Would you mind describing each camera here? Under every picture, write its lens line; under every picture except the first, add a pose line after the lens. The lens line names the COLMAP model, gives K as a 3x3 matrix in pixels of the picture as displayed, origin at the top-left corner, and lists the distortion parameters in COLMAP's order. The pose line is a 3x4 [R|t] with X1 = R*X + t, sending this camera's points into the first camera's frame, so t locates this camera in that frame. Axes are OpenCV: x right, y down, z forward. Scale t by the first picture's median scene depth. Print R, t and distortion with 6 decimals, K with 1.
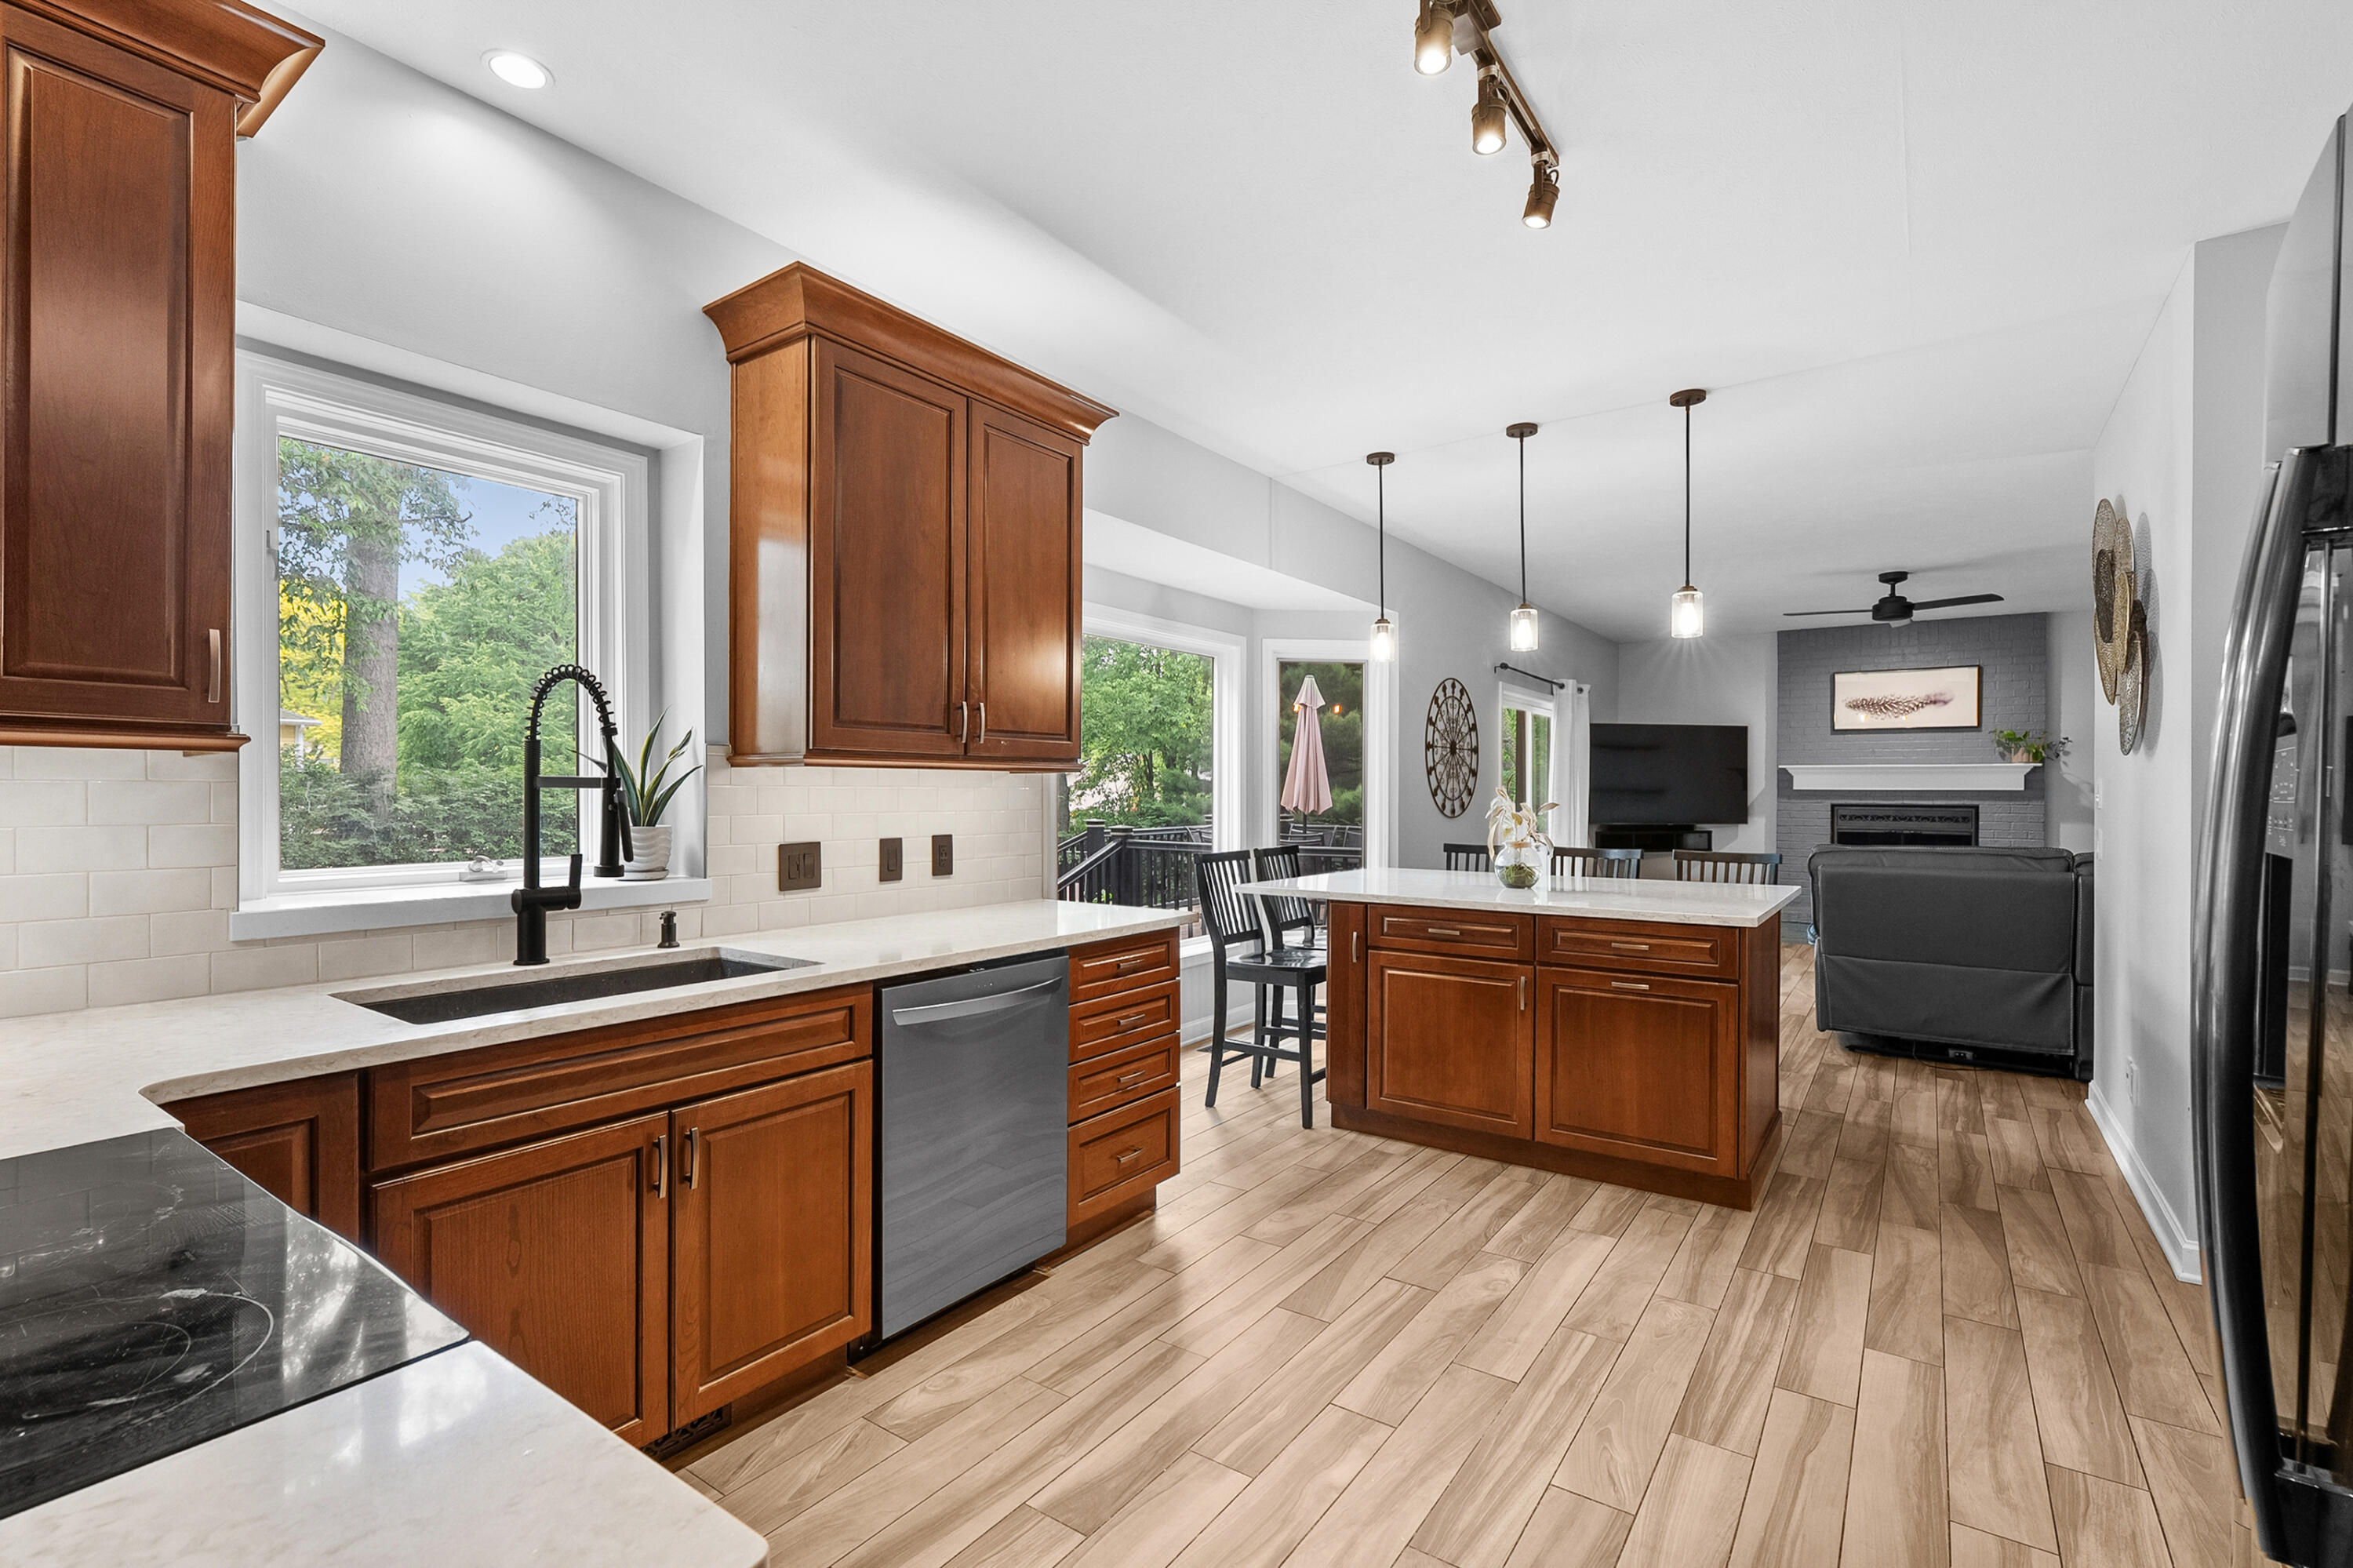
lens RADIAL K [[1084.7, 0, 1159.5], [0, 1084.7, 787.8], [0, 0, 1]] dist [-0.007263, -0.000386]
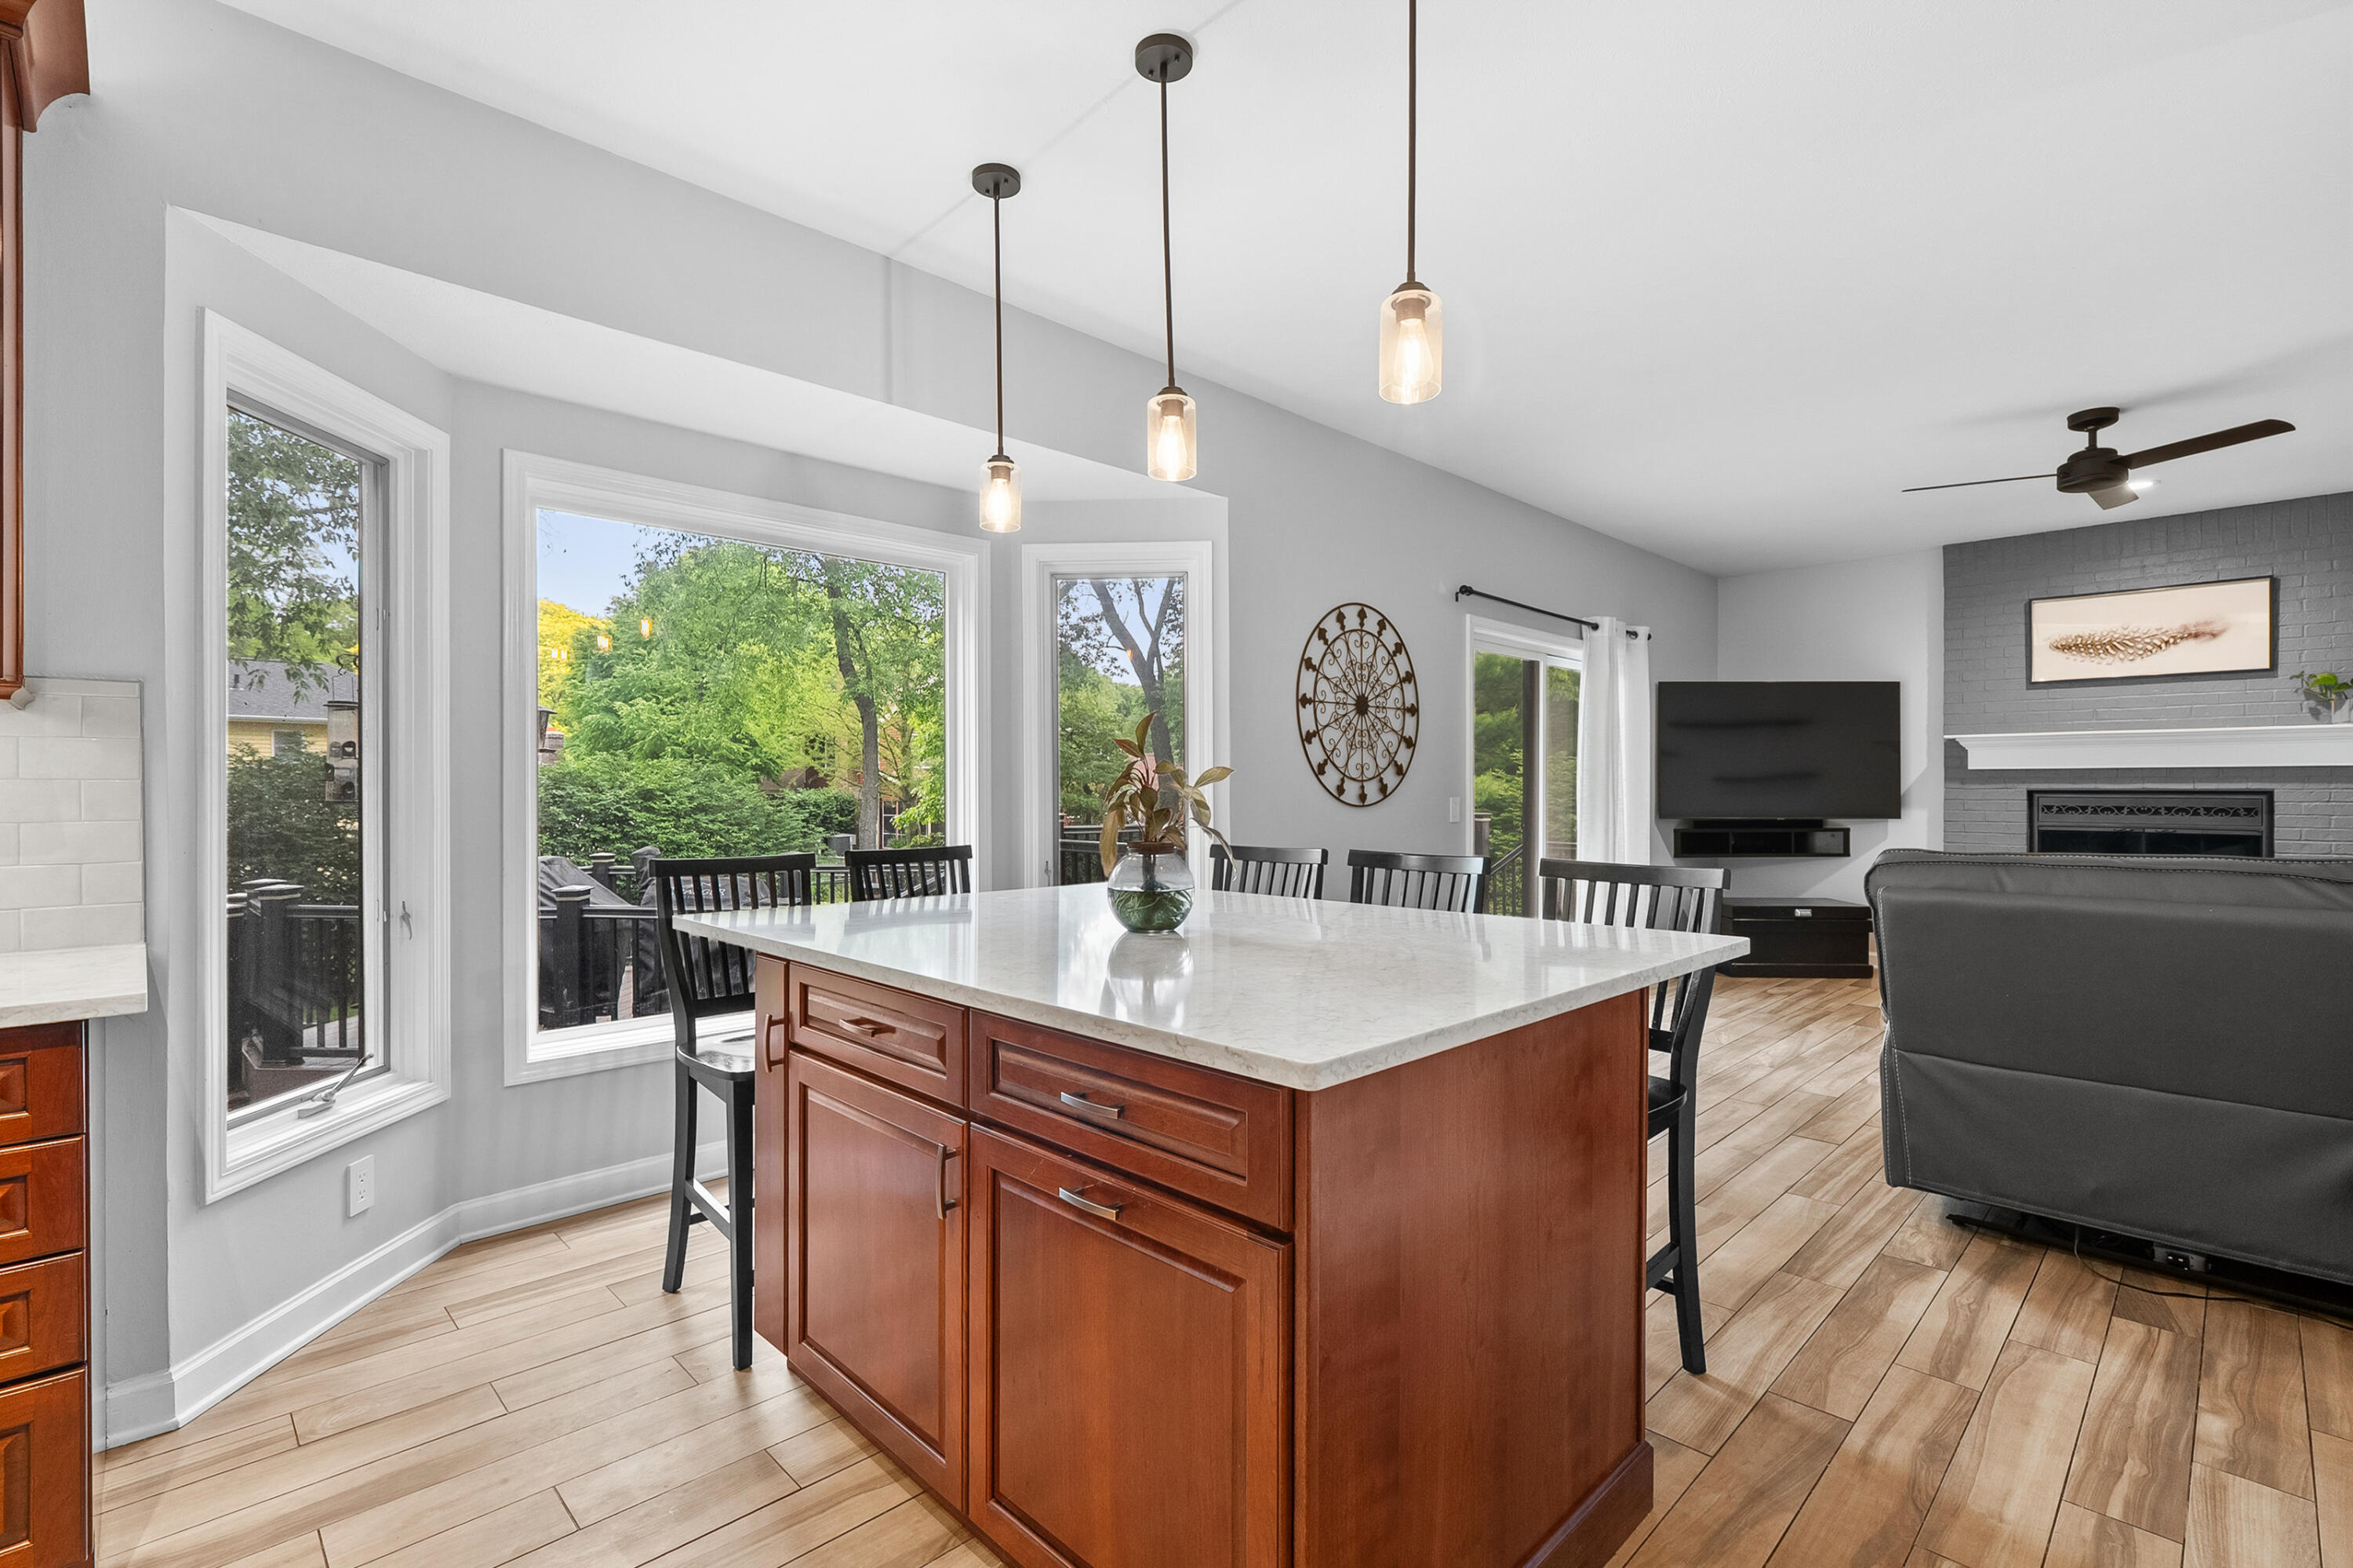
lens RADIAL K [[1060.2, 0, 1176.5], [0, 1060.2, 784.0], [0, 0, 1]] dist [-0.006119, 0.000522]
pose [[0.983852, -0.004721, -0.178924, 0.272910], [0.004101, 0.999984, -0.003834, 0.015228], [0.178939, 0.003038, 0.983855, 0.315216]]
